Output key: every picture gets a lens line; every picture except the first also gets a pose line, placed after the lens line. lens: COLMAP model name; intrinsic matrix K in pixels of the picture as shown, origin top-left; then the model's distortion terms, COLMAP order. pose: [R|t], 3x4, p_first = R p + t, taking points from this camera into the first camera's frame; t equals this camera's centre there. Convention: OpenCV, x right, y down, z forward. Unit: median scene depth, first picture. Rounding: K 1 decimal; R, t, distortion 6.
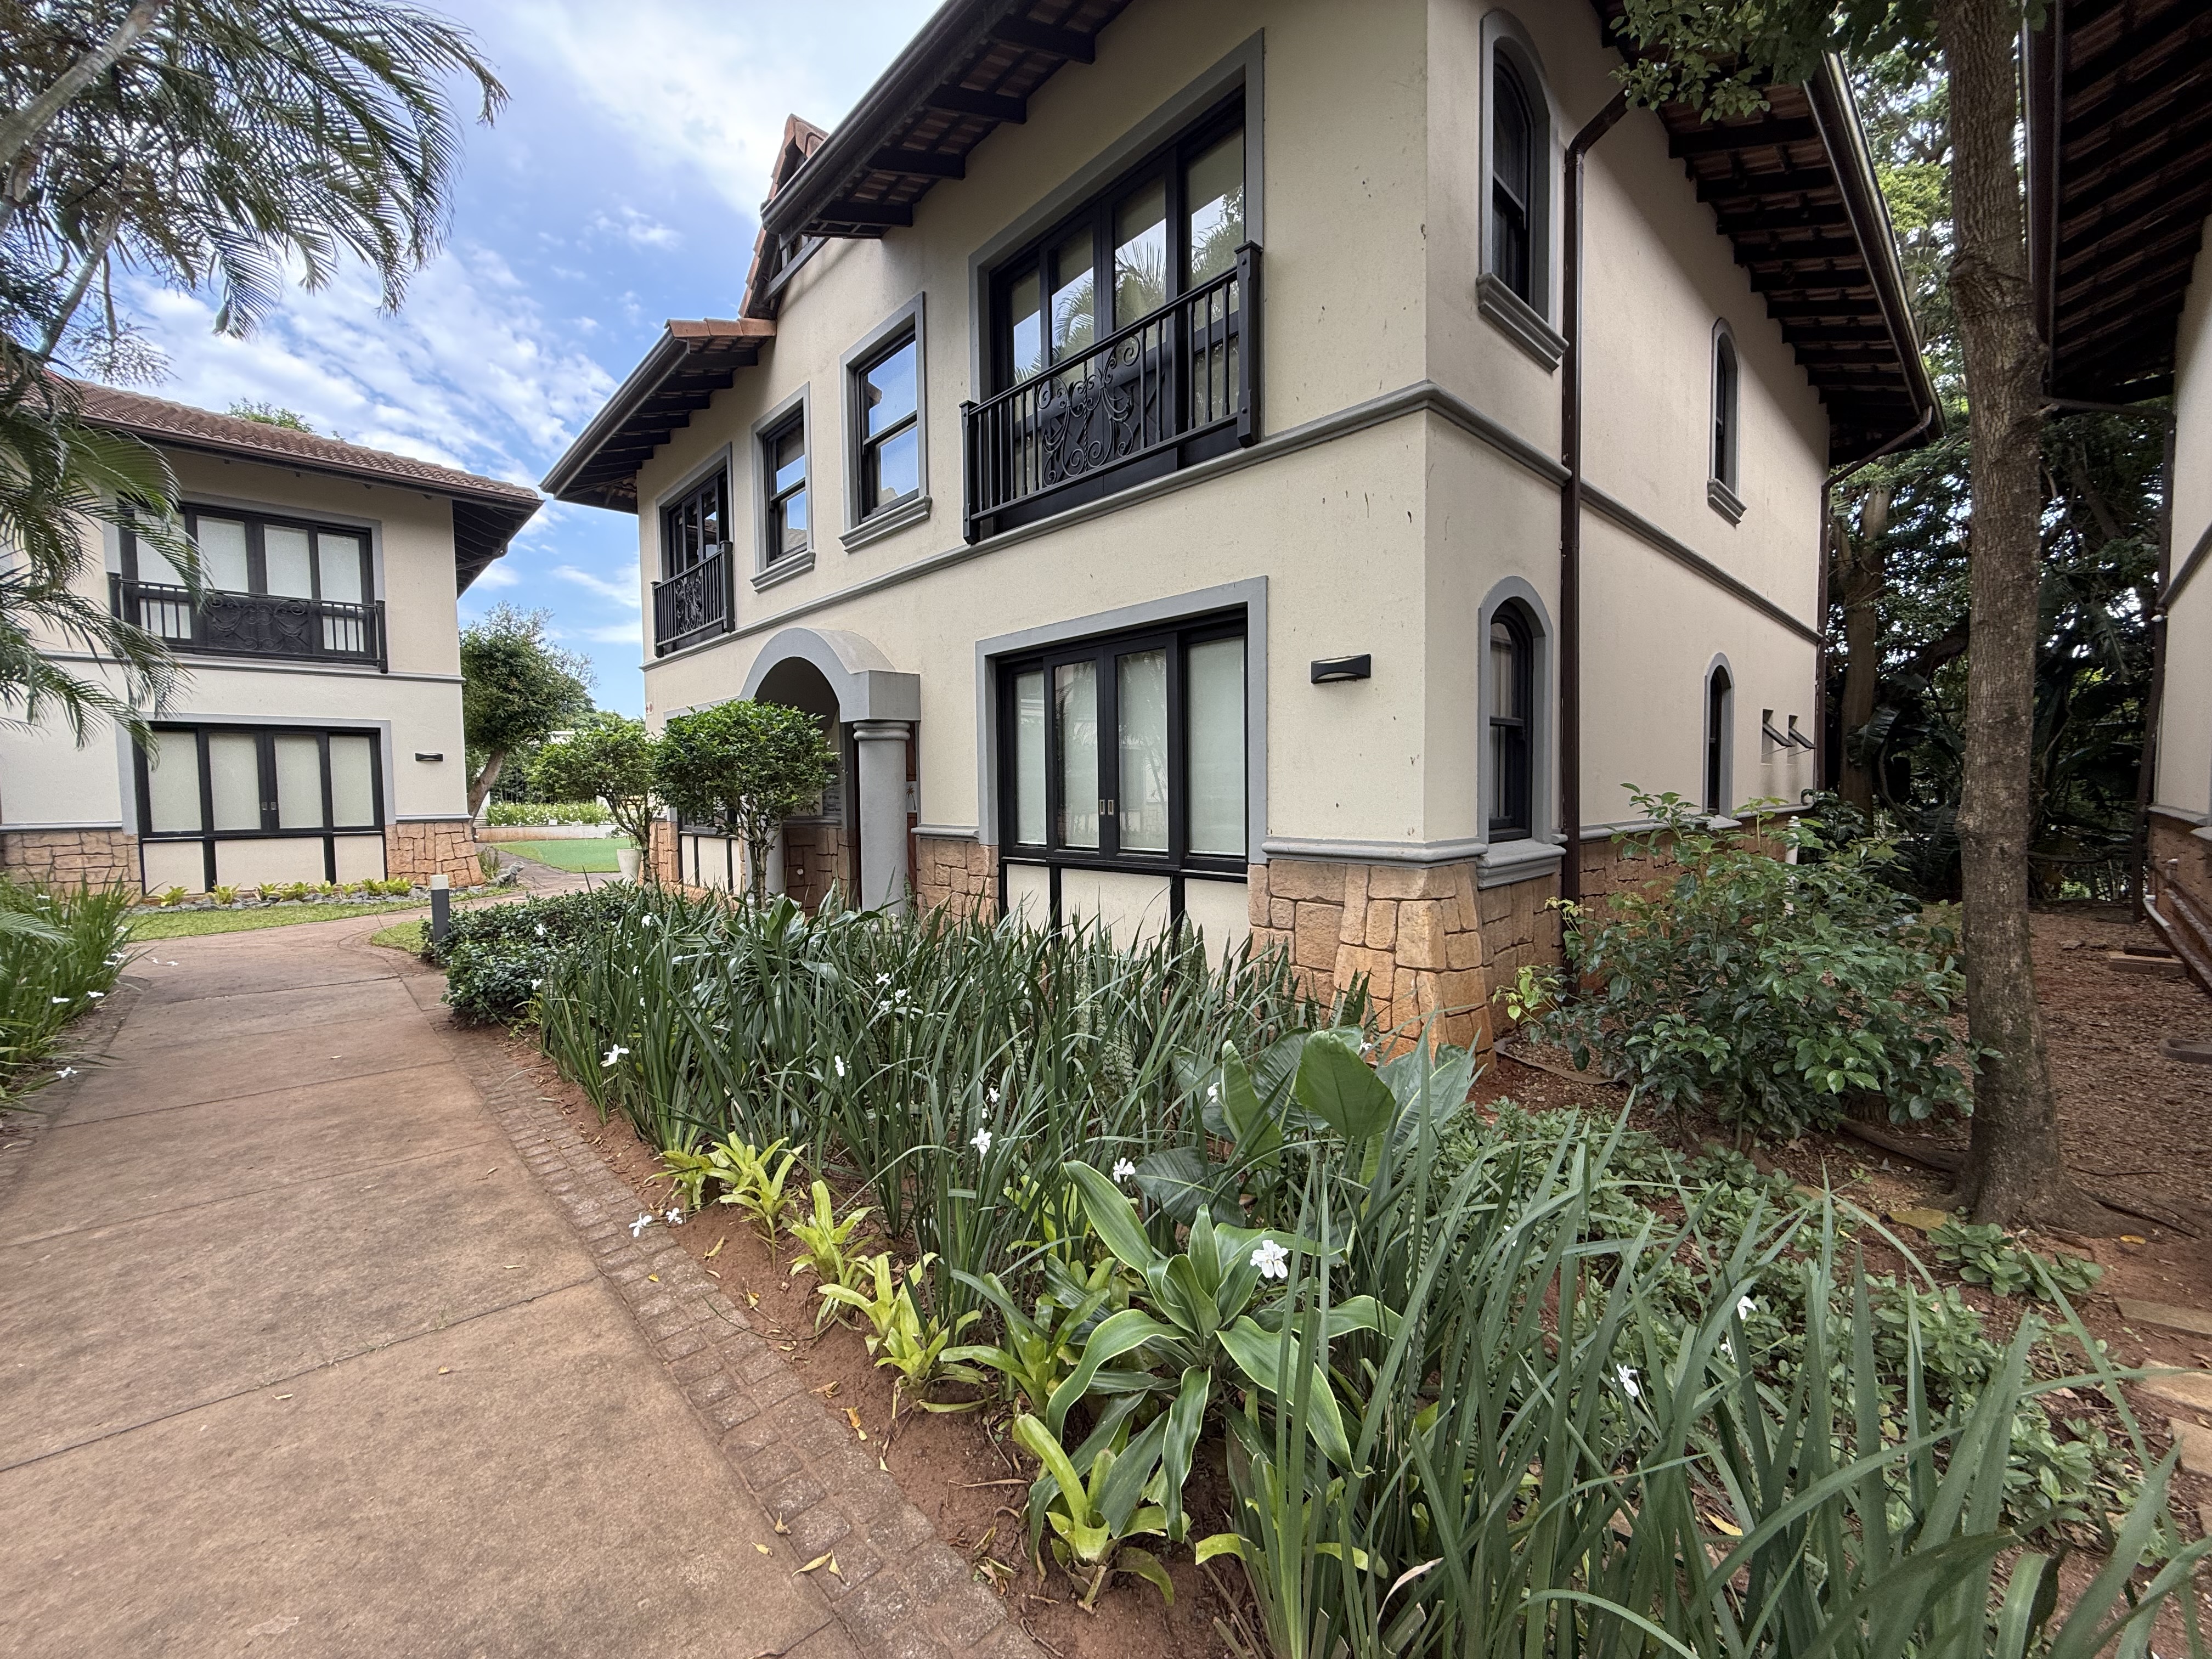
lens RADIAL K [[886.3, 0, 1106.0], [0, 886.3, 829.5], [0, 0, 1]] dist [0.010478, 0.000075]
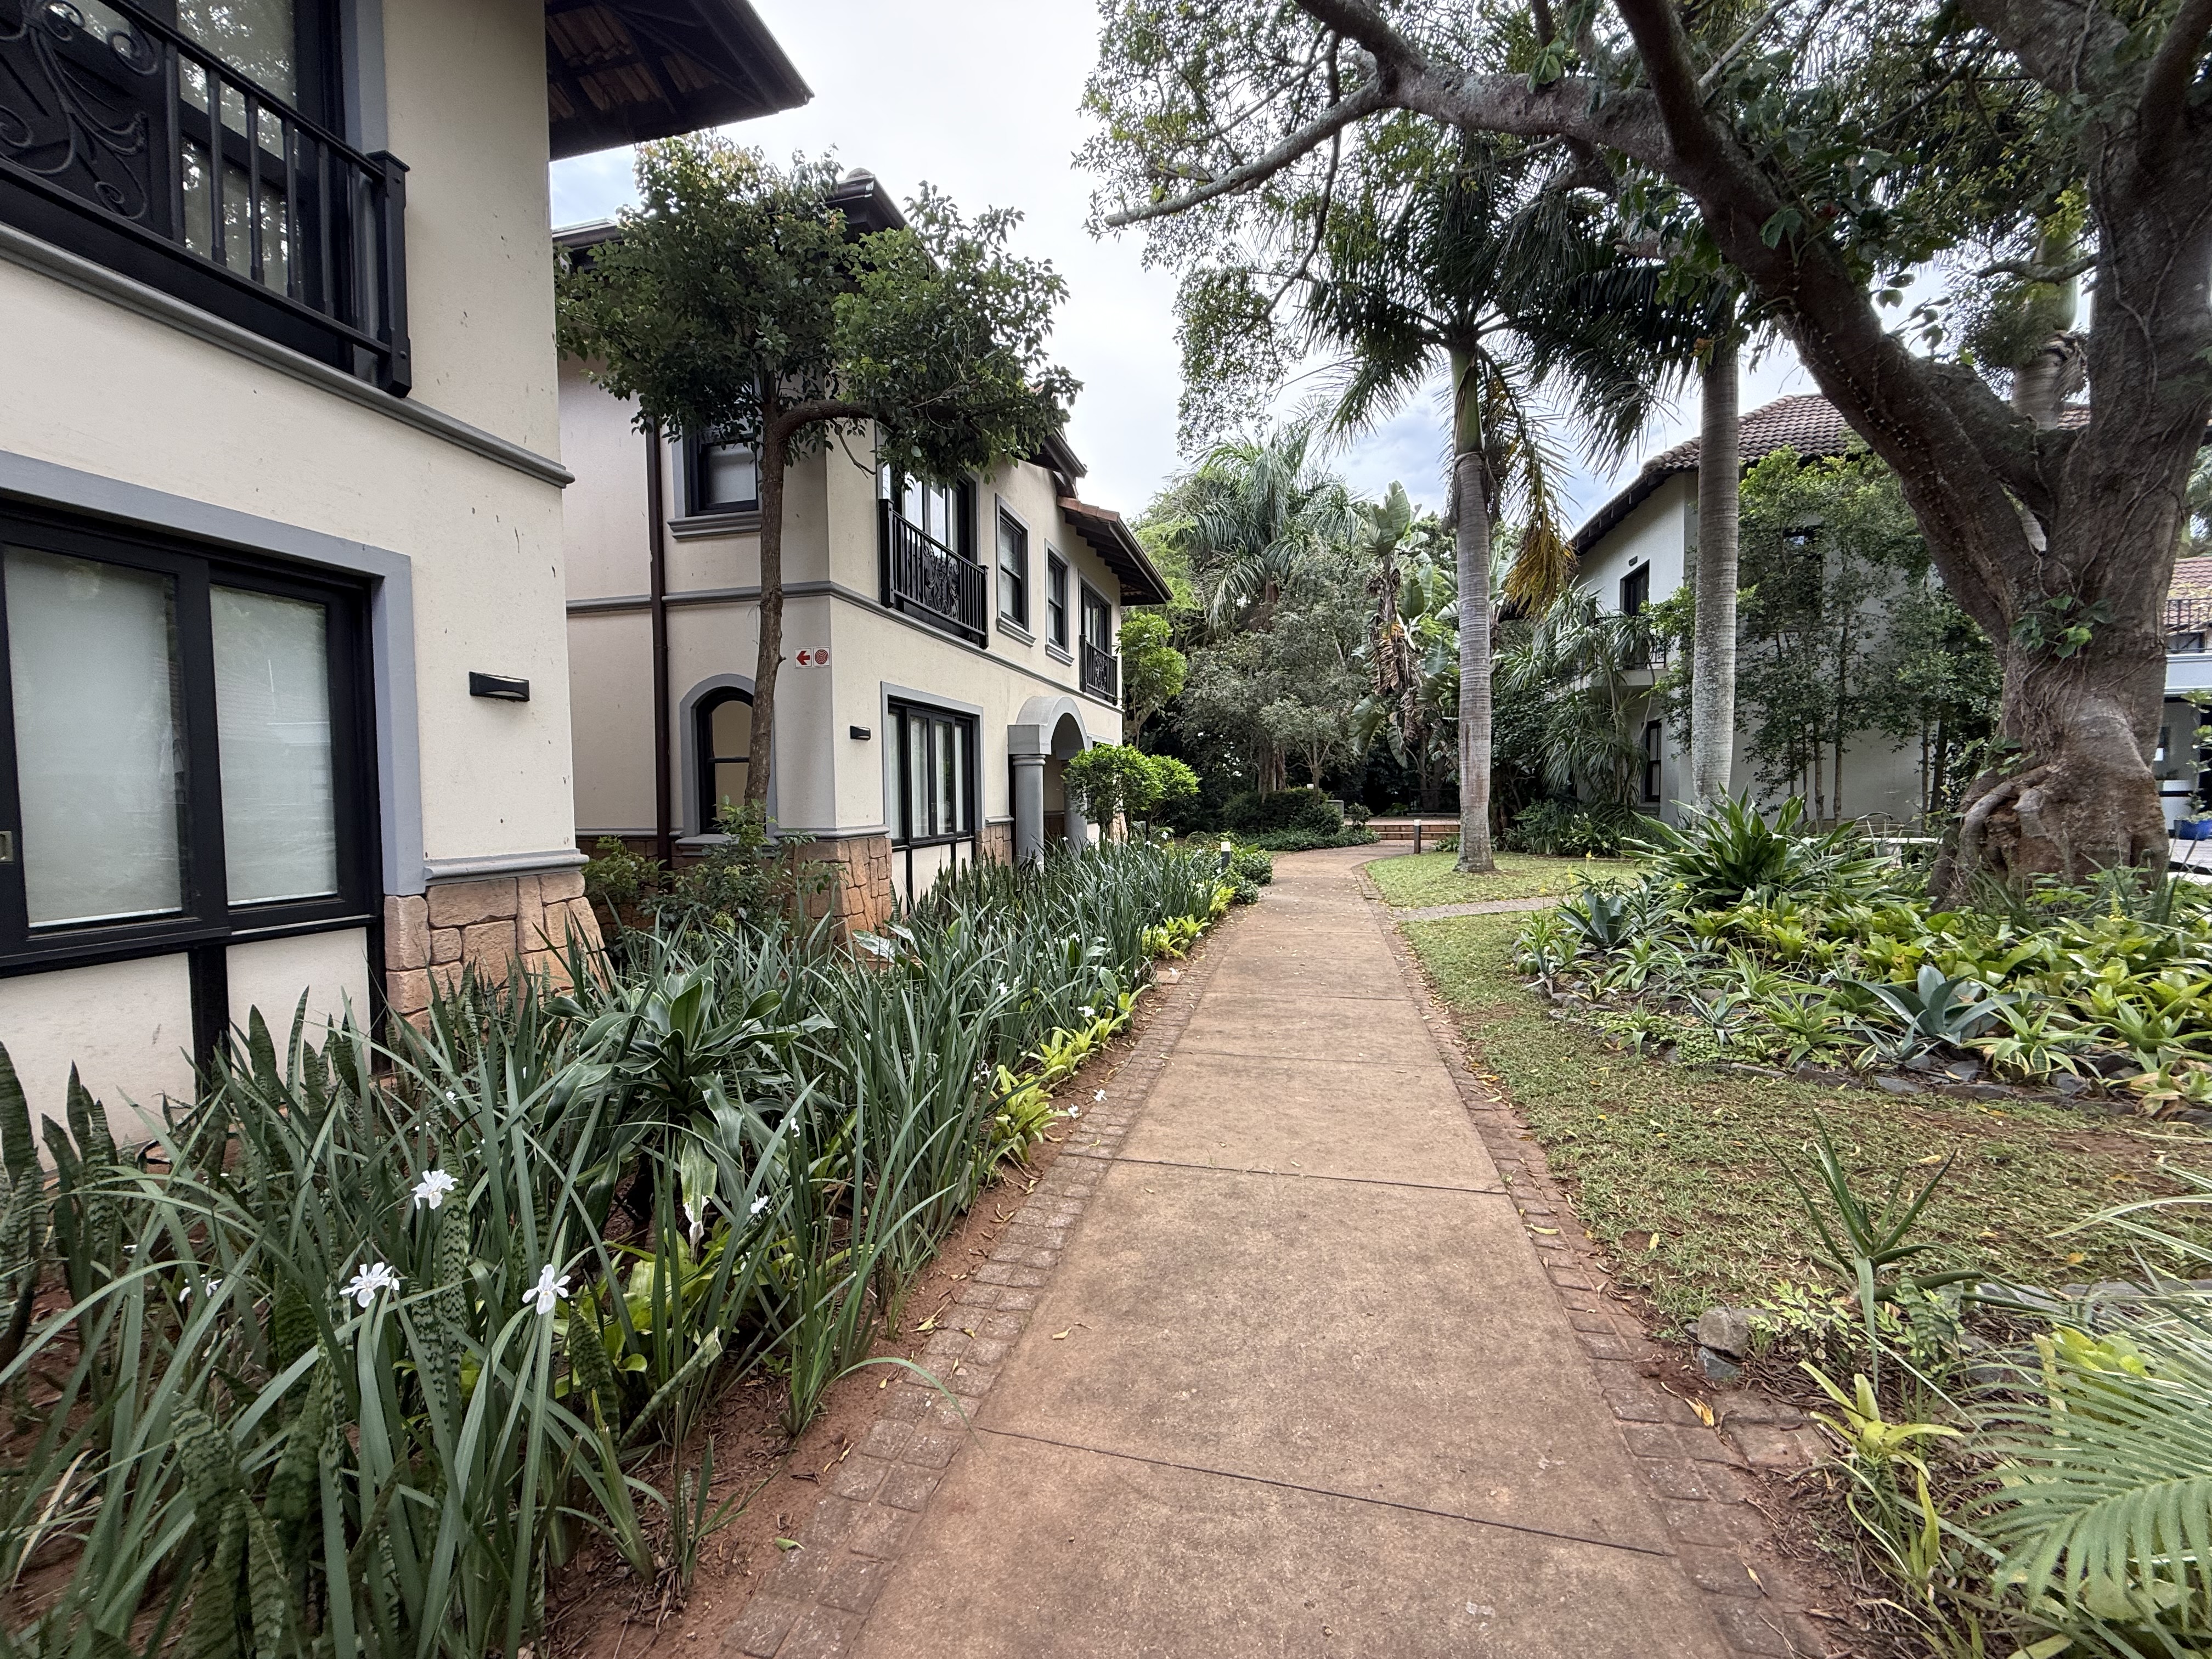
lens RADIAL K [[879.8, 0, 1099.2], [0, 879.8, 831.0], [0, 0, 1]] dist [0.000037, 0.000253]
pose [[-0.551298, -0.014562, 0.834181, -0.978904], [0.059451, 0.996620, 0.056688, -0.032903], [-0.832188, 0.080845, -0.548569, 1.018791]]
